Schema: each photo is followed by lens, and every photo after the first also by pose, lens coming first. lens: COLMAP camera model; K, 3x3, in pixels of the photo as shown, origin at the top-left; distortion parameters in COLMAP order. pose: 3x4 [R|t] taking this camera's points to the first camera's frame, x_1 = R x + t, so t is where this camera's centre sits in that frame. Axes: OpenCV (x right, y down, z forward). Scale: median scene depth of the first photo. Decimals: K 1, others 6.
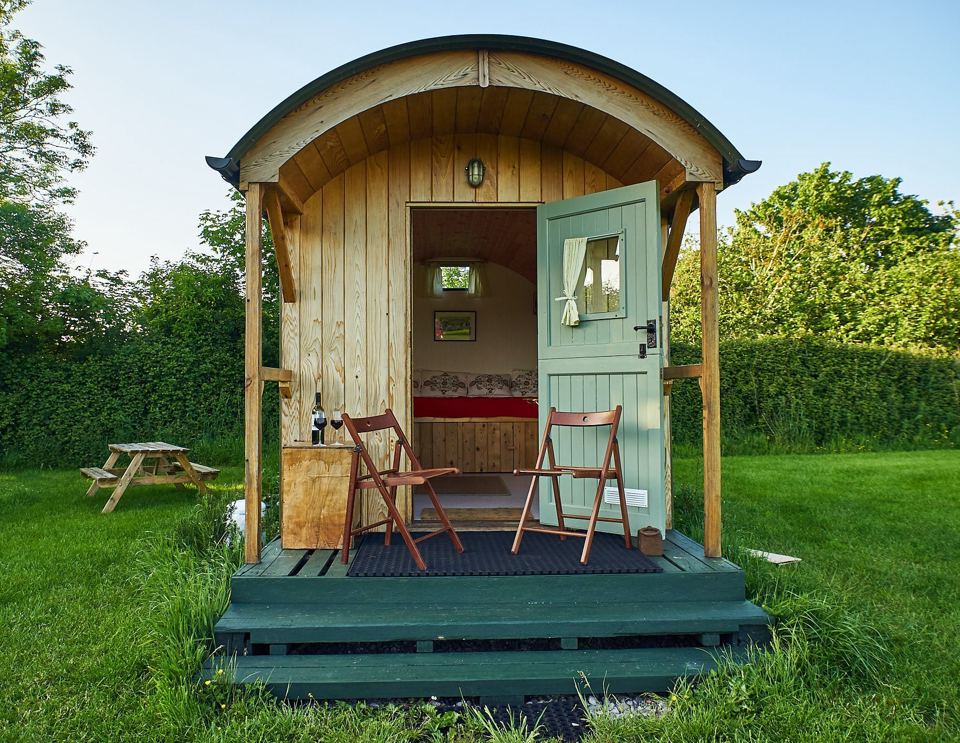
lens RADIAL K [[723.3, 0, 479.3], [0, 723.3, 370.5], [0, 0, 1]] dist [-0.003188, -0.019868]
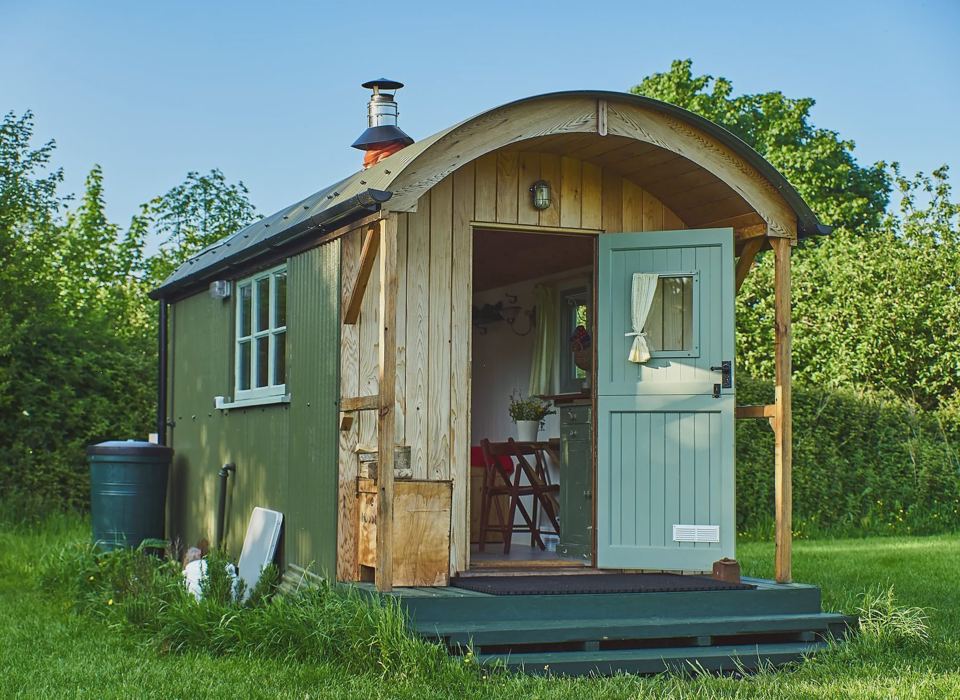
lens RADIAL K [[1663.7, 0, 480.0], [0, 1663.7, 350.5], [0, 0, 1]] dist [-0.019775, 0.000000]
pose [[0.934433, 0.039099, 0.353986, -0.834188], [-0.025150, 0.998718, -0.043924, 0.025395], [-0.355250, 0.032142, 0.934219, -0.984449]]
